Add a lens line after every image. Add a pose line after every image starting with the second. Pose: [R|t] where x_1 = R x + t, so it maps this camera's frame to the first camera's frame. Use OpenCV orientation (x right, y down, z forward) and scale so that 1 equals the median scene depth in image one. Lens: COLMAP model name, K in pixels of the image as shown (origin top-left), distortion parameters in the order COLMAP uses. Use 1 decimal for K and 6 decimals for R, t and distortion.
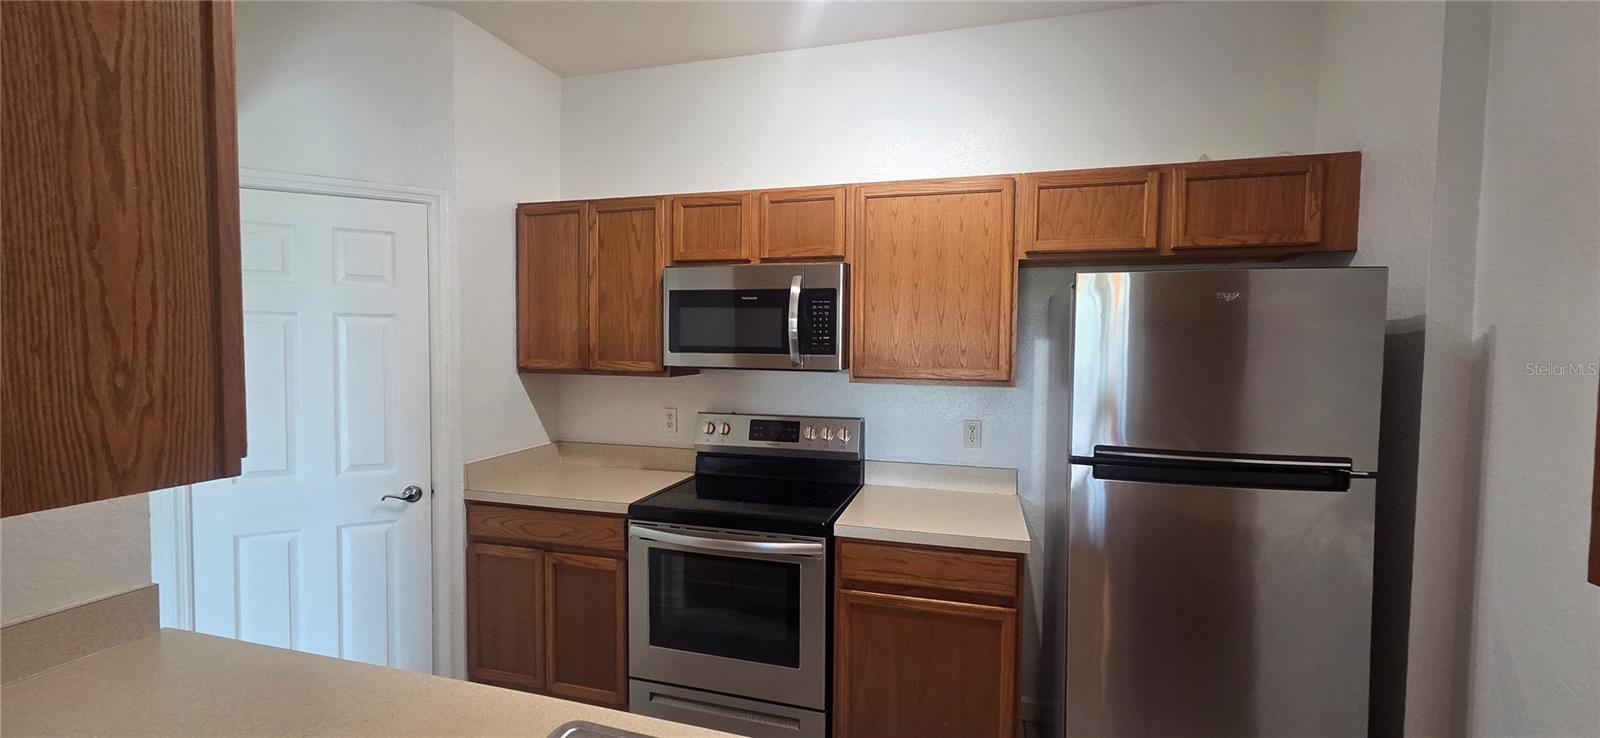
lens RADIAL K [[653.9, 0, 800.0], [0, 653.9, 369.0], [0, 0, 1]] dist [-0.001371, -0.000028]
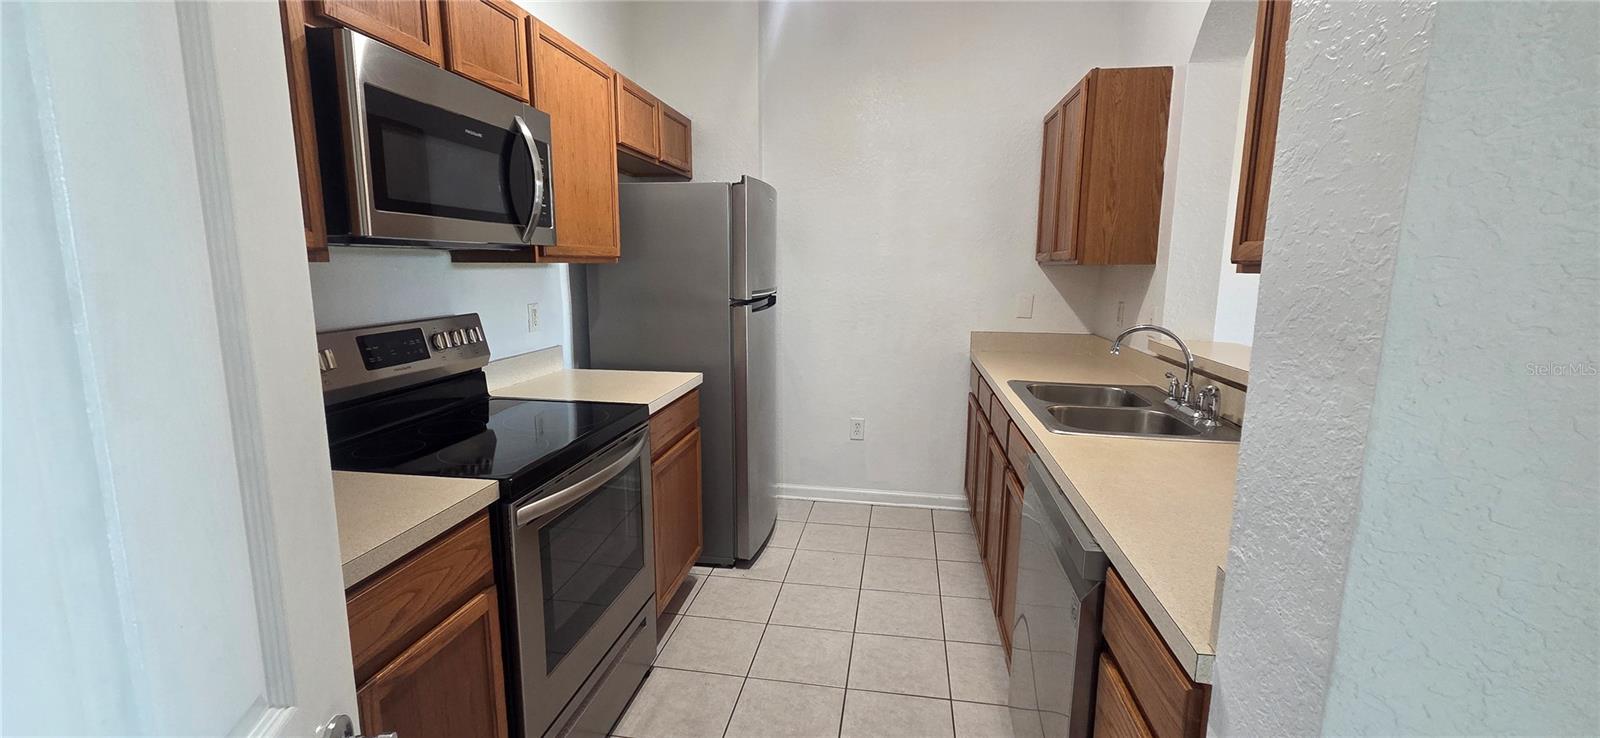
lens RADIAL K [[653.9, 0, 800.0], [0, 653.9, 369.0], [0, 0, 1]] dist [-0.001371, -0.000028]
pose [[-0.130848, -0.165883, 0.977426, -0.791903], [0.039617, 0.984240, 0.172343, 0.023732], [-0.990611, 0.061274, -0.122214, 0.770426]]
